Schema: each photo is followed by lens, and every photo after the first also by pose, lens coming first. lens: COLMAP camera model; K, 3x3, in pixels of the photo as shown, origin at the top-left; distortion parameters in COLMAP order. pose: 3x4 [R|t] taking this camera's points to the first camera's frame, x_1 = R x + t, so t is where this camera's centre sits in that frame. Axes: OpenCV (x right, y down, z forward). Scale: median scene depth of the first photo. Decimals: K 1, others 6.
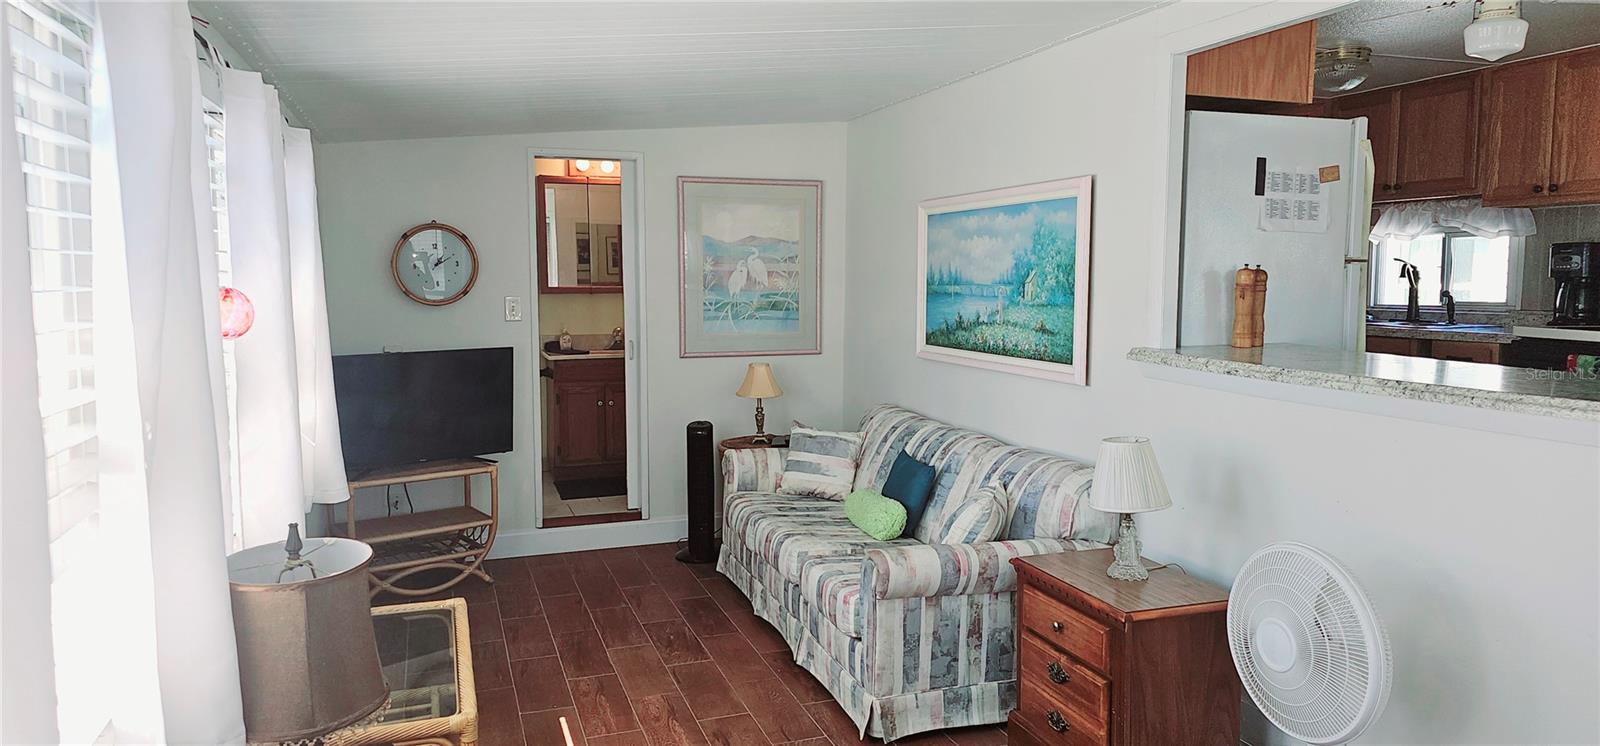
lens RADIAL K [[1060.7, 0, 812.6], [0, 1060.7, 366.3], [0, 0, 1]] dist [0.069782, -0.041273]
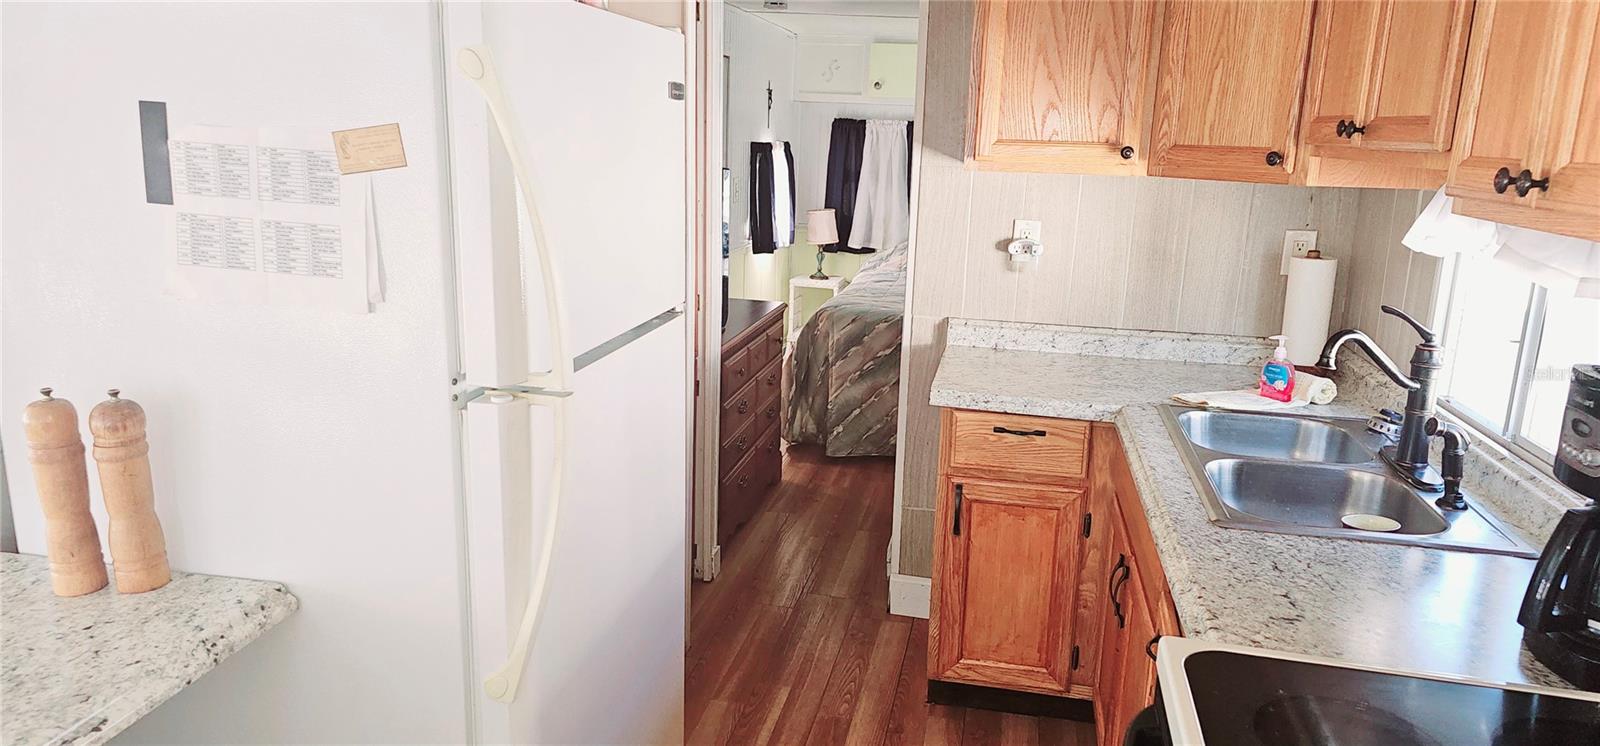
lens RADIAL K [[1060.7, 0, 806.5], [0, 1060.7, 376.9], [0, 0, 1]] dist [0.069782, -0.041273]
pose [[0.852496, 0.142217, -0.503016, 0.665648], [-0.071063, 0.984876, 0.158017, -0.144509], [0.517881, -0.098963, 0.849709, 0.651427]]
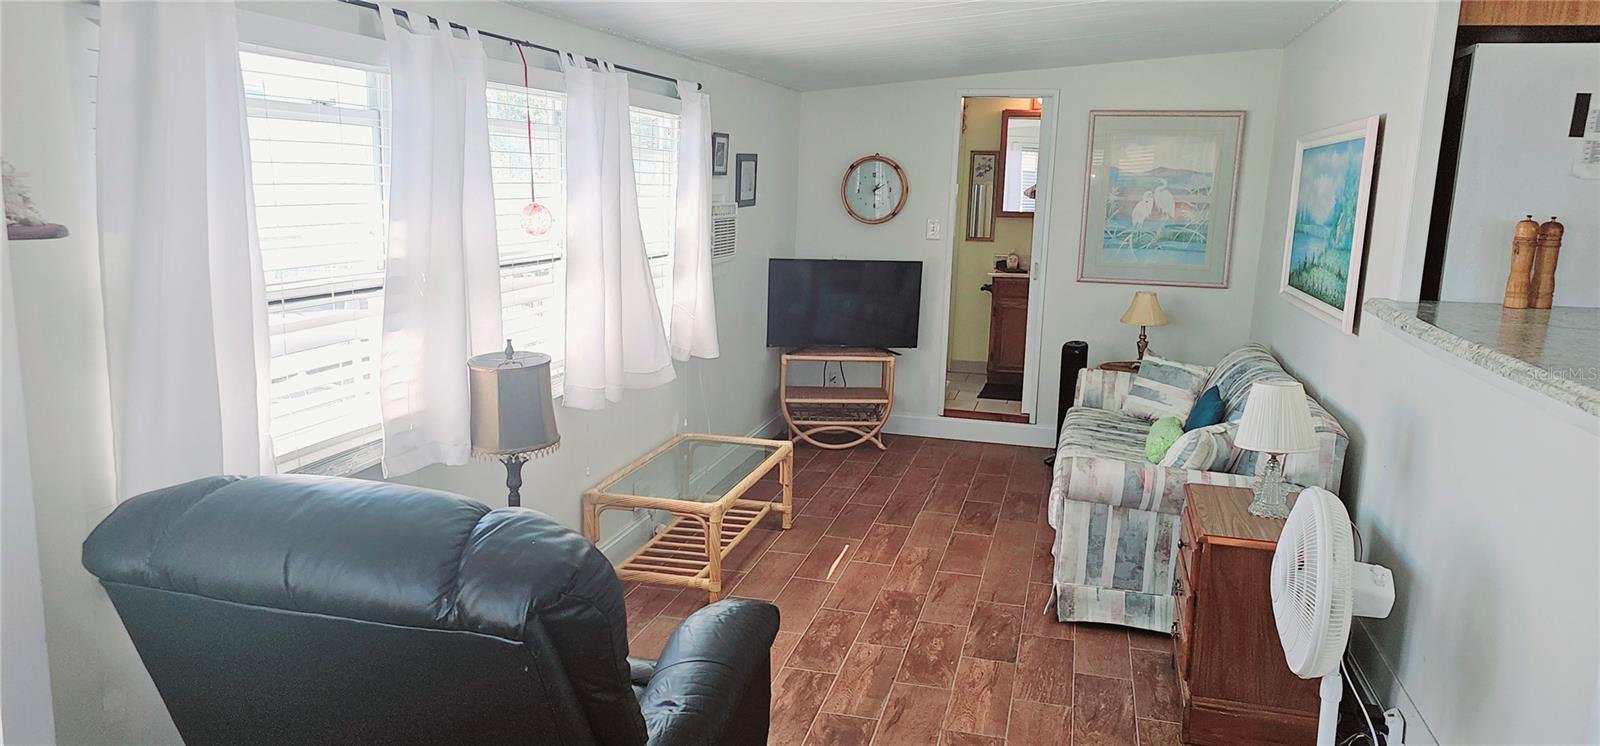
lens RADIAL K [[1060.7, 0, 786.3], [0, 1060.7, 365.0], [0, 0, 1]] dist [0.069782, -0.041273]
pose [[0.816680, 0.120396, -0.564392, 0.341473], [-0.078039, 0.992052, 0.098701, -0.010188], [0.571789, -0.036562, 0.819585, -0.082676]]
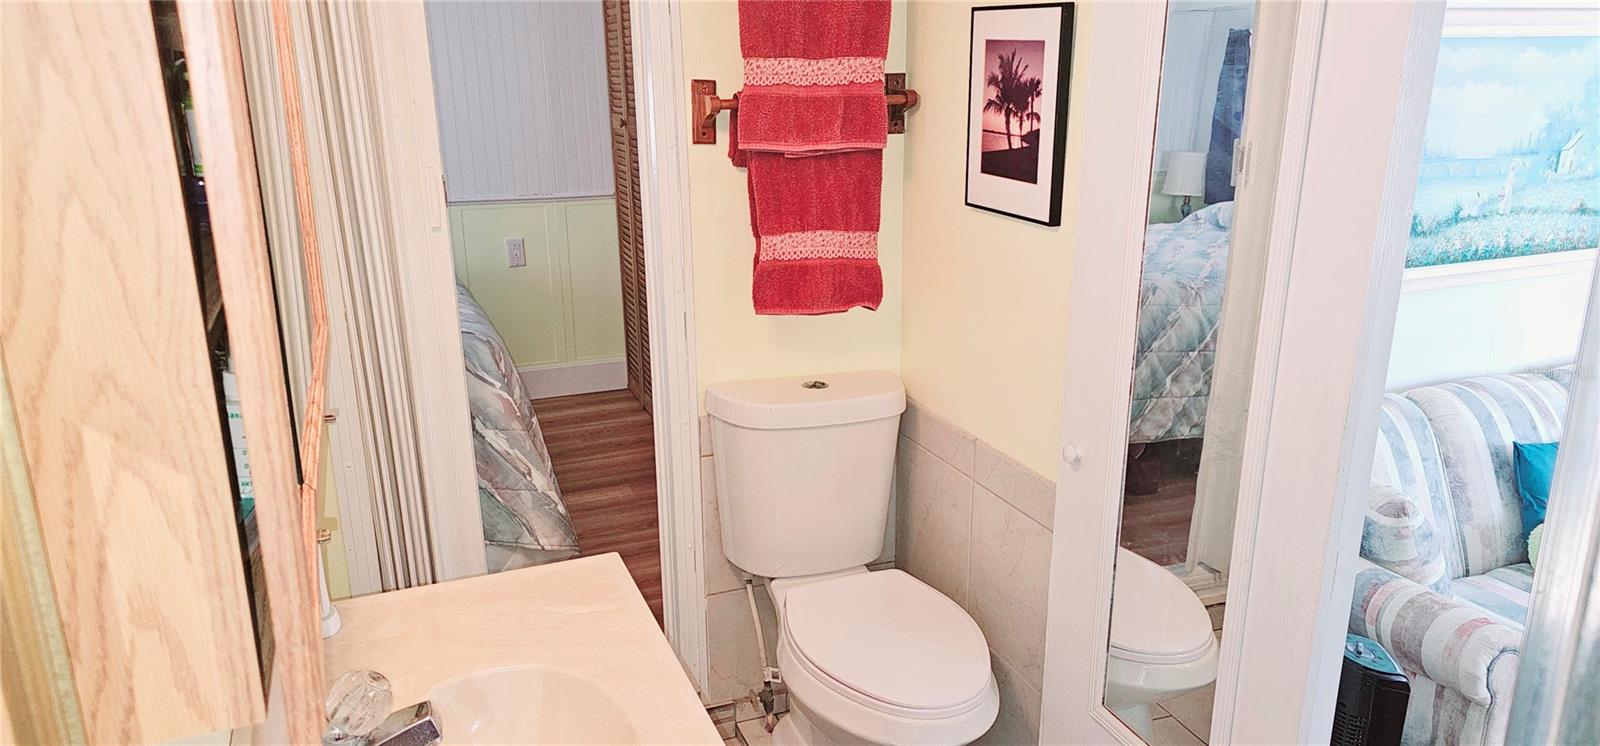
lens RADIAL K [[1060.7, 0, 799.9], [0, 1060.7, 372.6], [0, 0, 1]] dist [0.069782, -0.041273]
pose [[-0.044606, -0.270541, 0.961675, -0.509111], [0.094236, 0.957201, 0.273653, -0.177302], [-0.994550, 0.102831, -0.017202, 1.478155]]
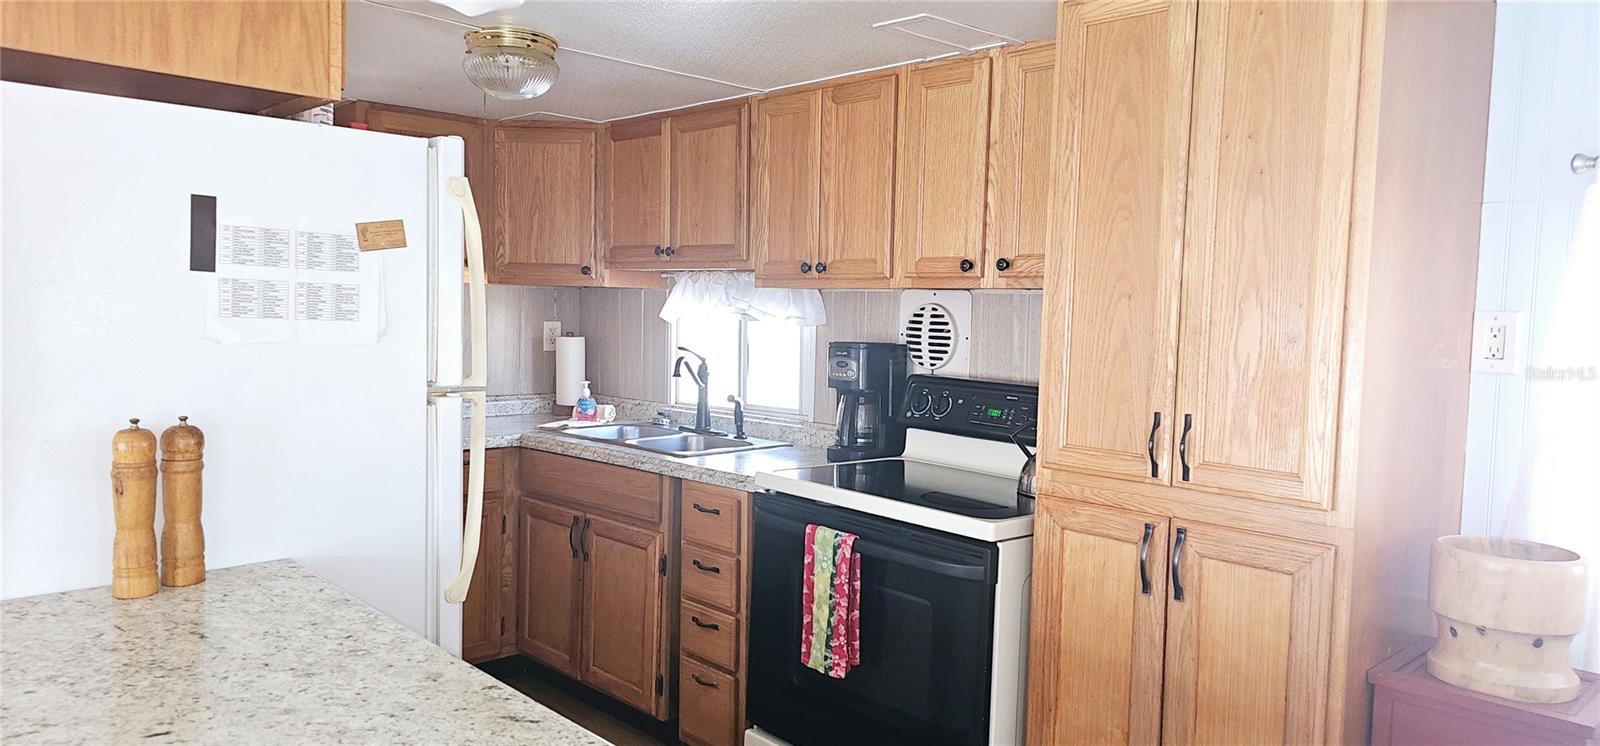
lens RADIAL K [[1060.7, 0, 803.4], [0, 1060.7, 368.0], [0, 0, 1]] dist [0.069782, -0.041273]
pose [[0.914577, -0.002820, 0.404402, 0.385858], [0.010800, 0.999789, -0.017452, -0.085289], [-0.404267, 0.020328, 0.914415, 0.362146]]
